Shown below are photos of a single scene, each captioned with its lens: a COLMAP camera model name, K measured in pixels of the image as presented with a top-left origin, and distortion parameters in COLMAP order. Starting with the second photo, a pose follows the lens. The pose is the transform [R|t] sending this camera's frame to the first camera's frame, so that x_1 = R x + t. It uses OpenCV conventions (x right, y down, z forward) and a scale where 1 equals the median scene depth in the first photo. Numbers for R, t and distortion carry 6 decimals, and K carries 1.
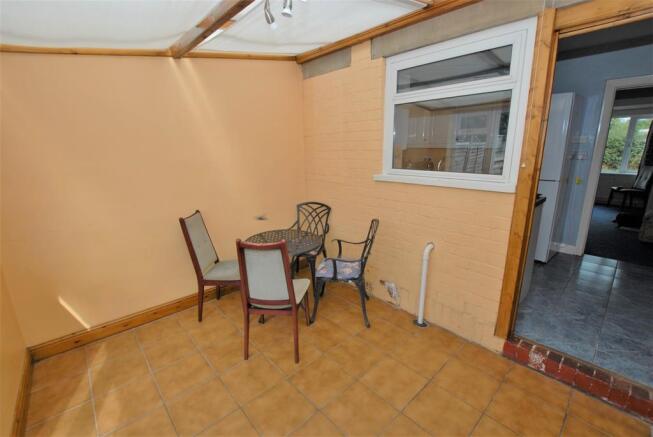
lens RADIAL K [[291.8, 0, 324.4], [0, 291.8, 213.0], [0, 0, 1]] dist [-0.001125, -0.000191]
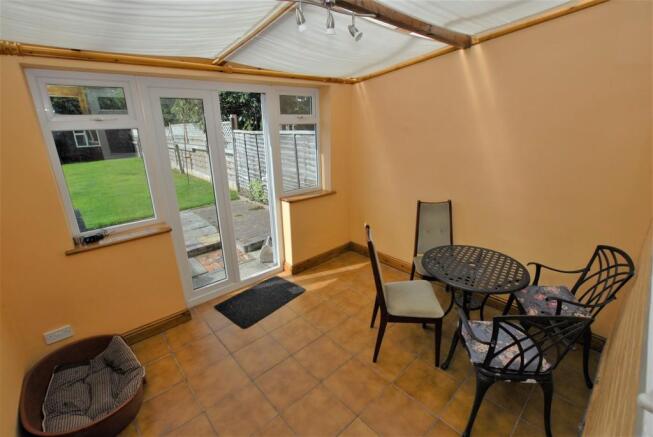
lens RADIAL K [[291.8, 0, 324.4], [0, 291.8, 213.0], [0, 0, 1]] dist [-0.001125, -0.000191]
pose [[0.018192, 0.309435, -0.950746, 0.744087], [-0.215883, 0.929689, 0.298451, -0.244475], [0.976250, 0.199820, 0.083714, 0.675154]]
